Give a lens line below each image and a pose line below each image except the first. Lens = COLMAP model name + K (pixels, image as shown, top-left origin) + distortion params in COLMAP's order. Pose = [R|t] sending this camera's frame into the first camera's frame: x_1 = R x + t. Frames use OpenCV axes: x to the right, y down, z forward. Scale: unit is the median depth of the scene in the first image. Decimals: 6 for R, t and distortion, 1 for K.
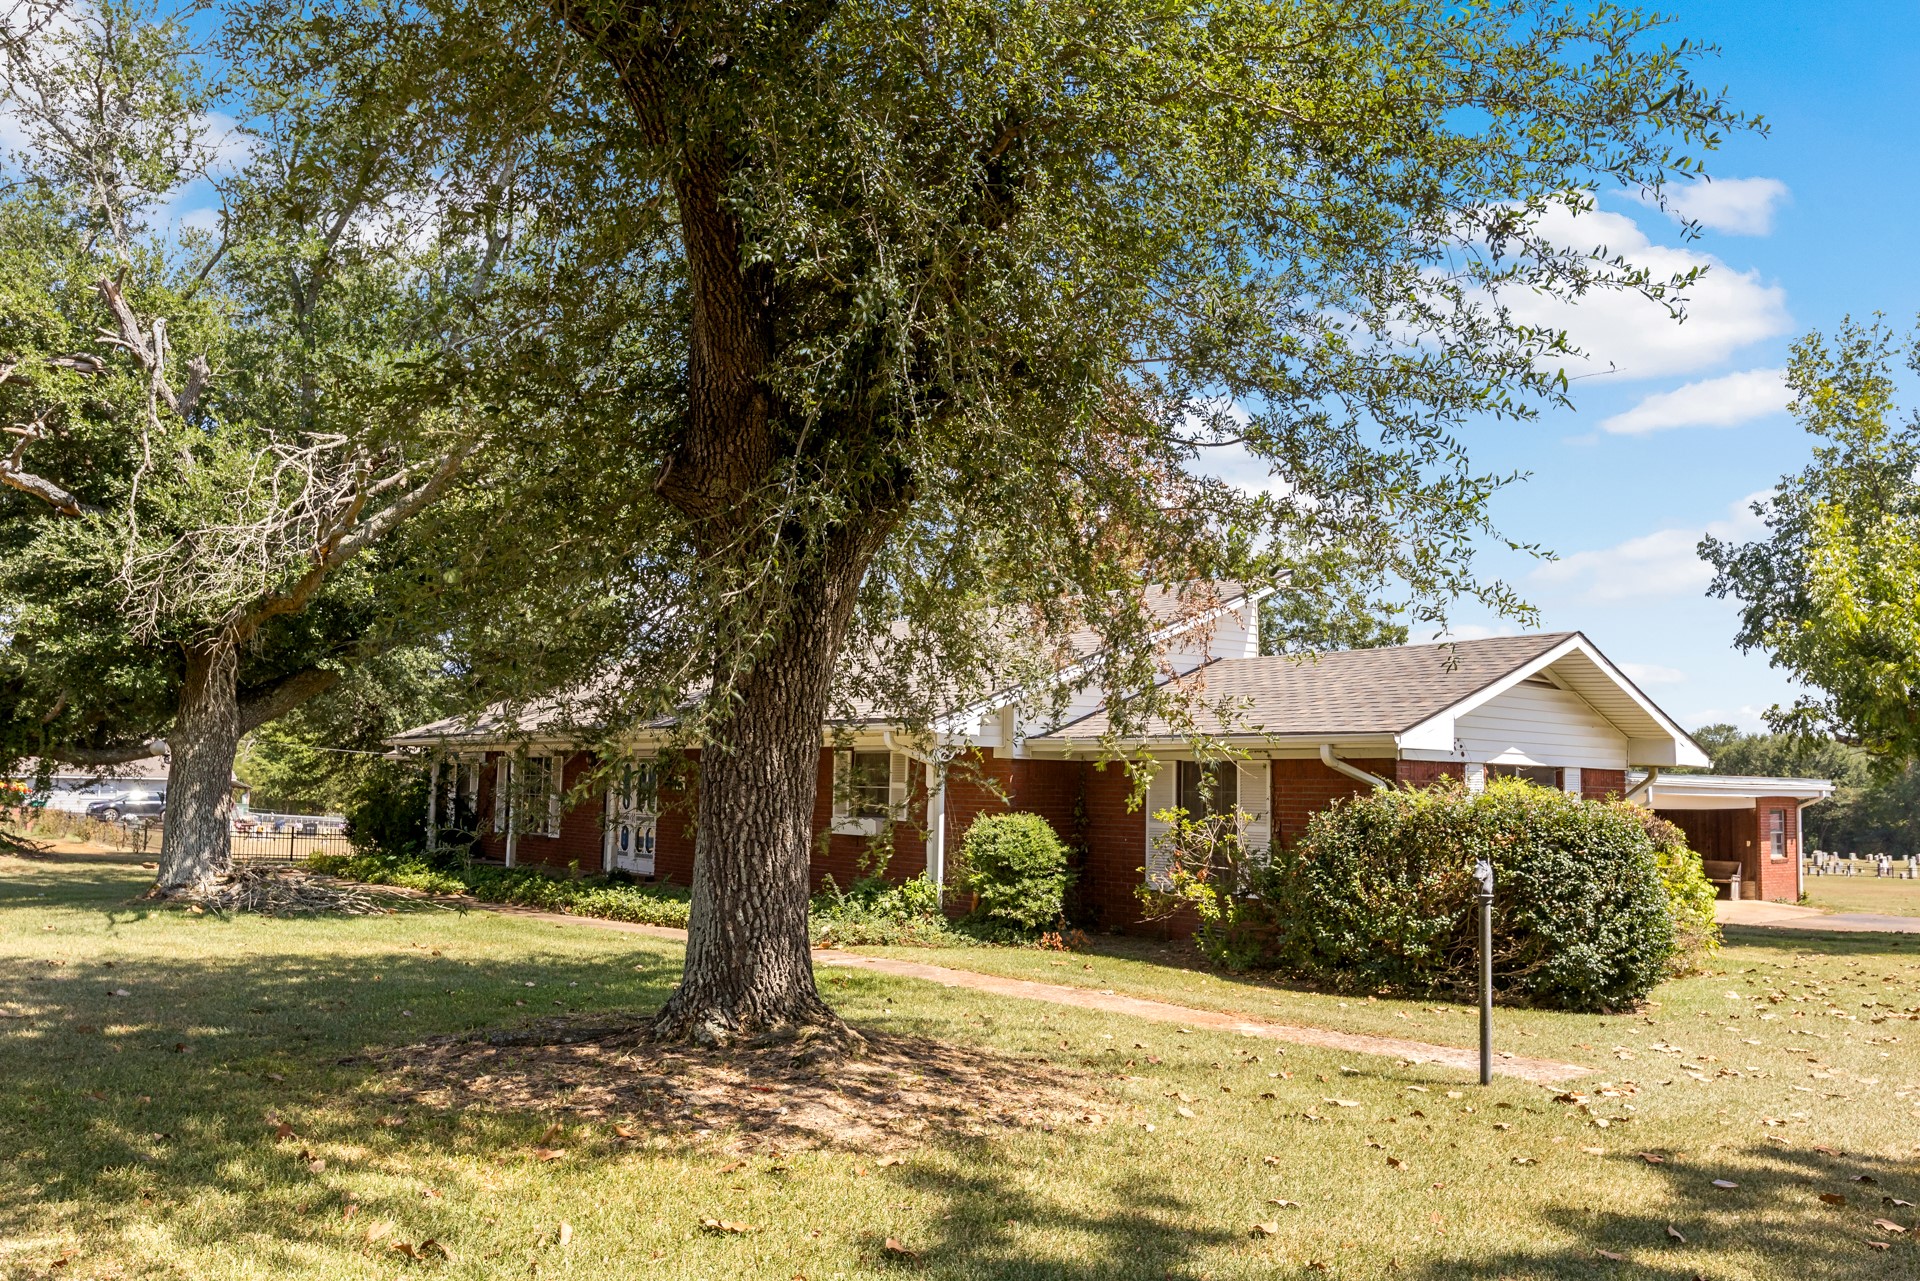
lens RADIAL K [[1372.3, 0, 961.1], [0, 1372.3, 628.4], [0, 0, 1]] dist [-0.022729, -0.002108]
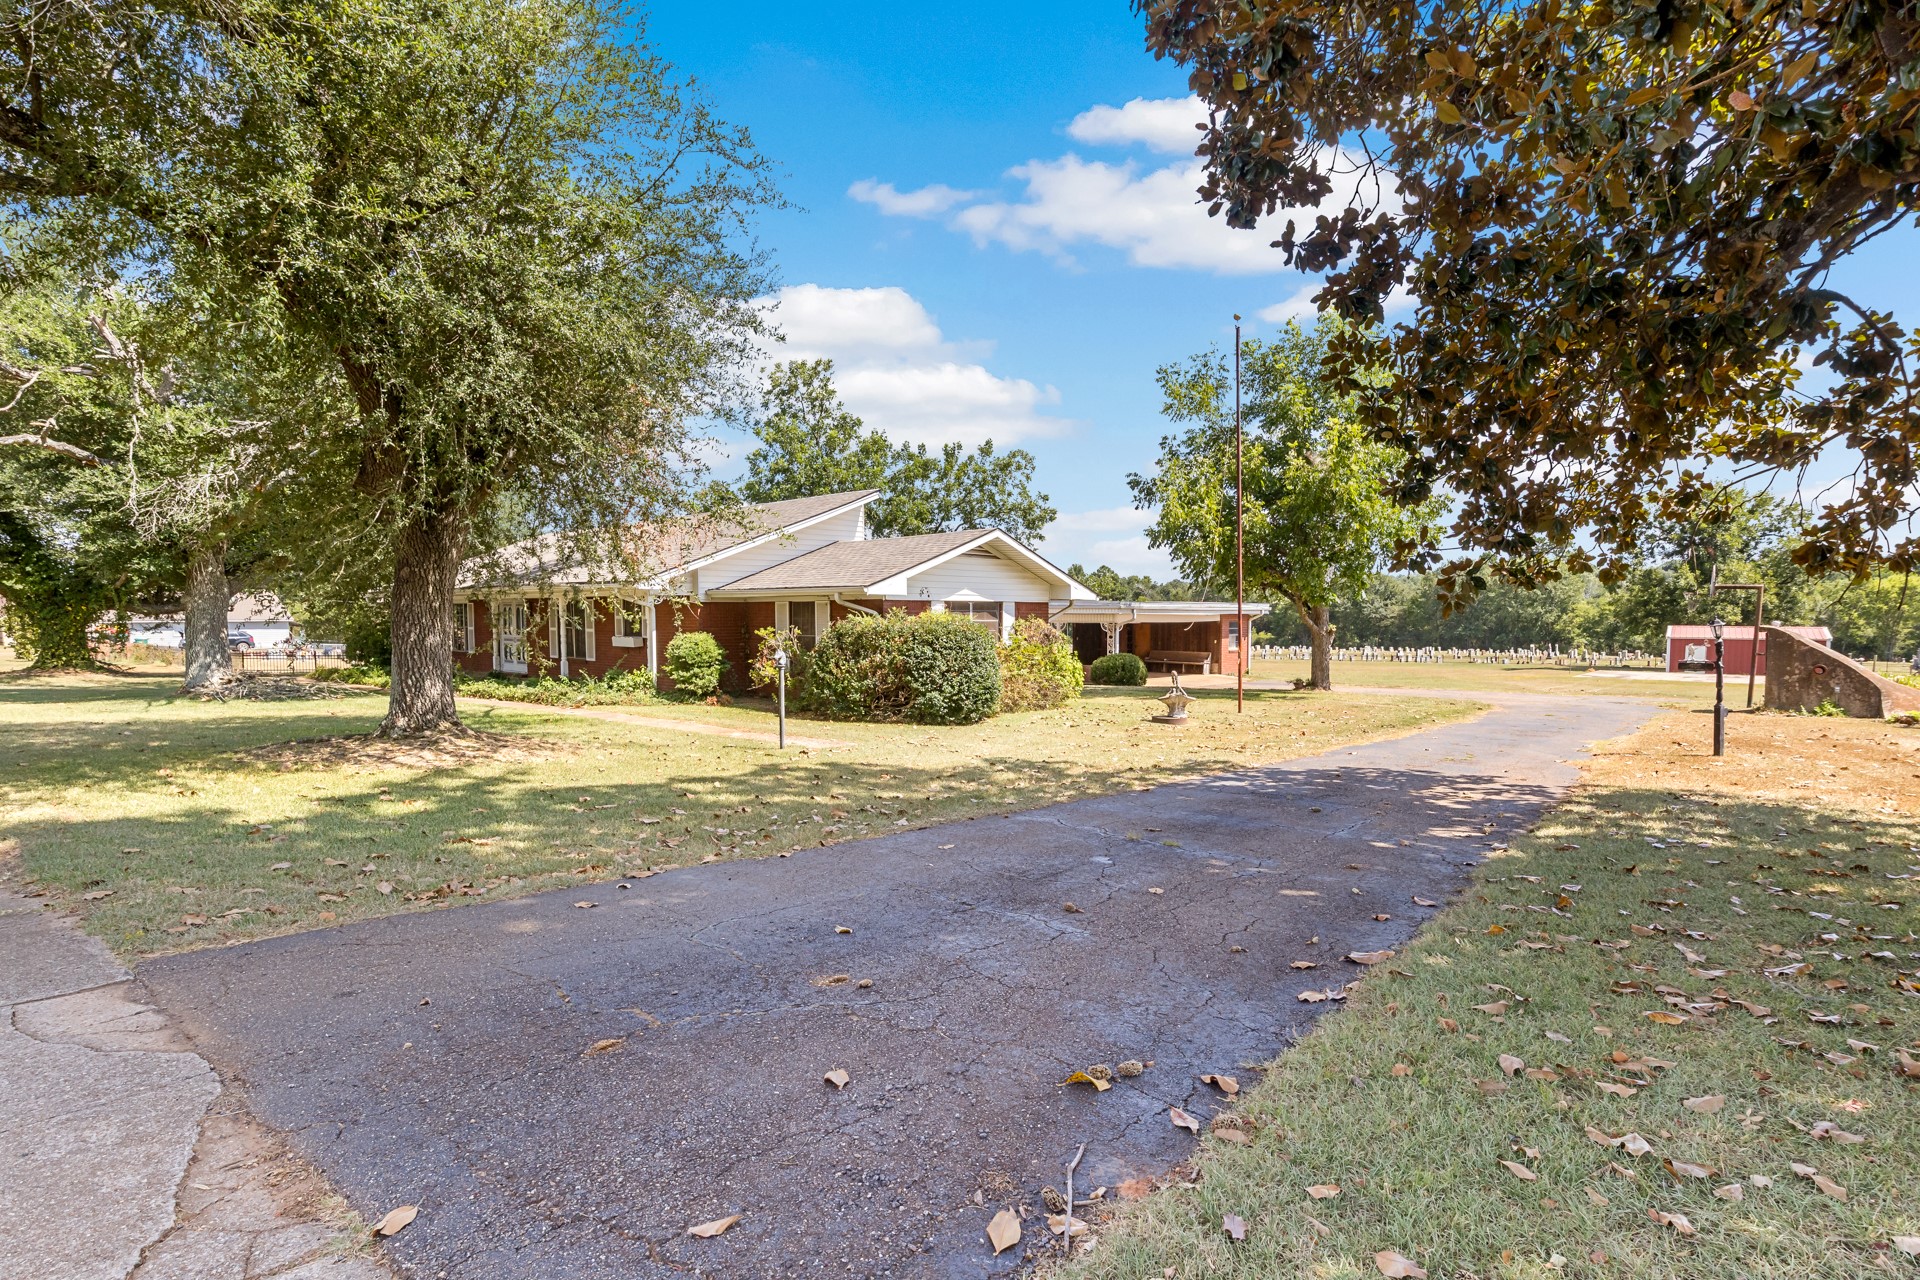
lens RADIAL K [[977.4, 0, 962.2], [0, 977.4, 653.7], [0, 0, 1]] dist [0.001892, 0.000355]
pose [[0.995660, -0.022835, 0.090220, 0.282468], [0.008457, 0.987620, 0.156636, -0.035562], [-0.092680, -0.155193, 0.983527, -0.301899]]
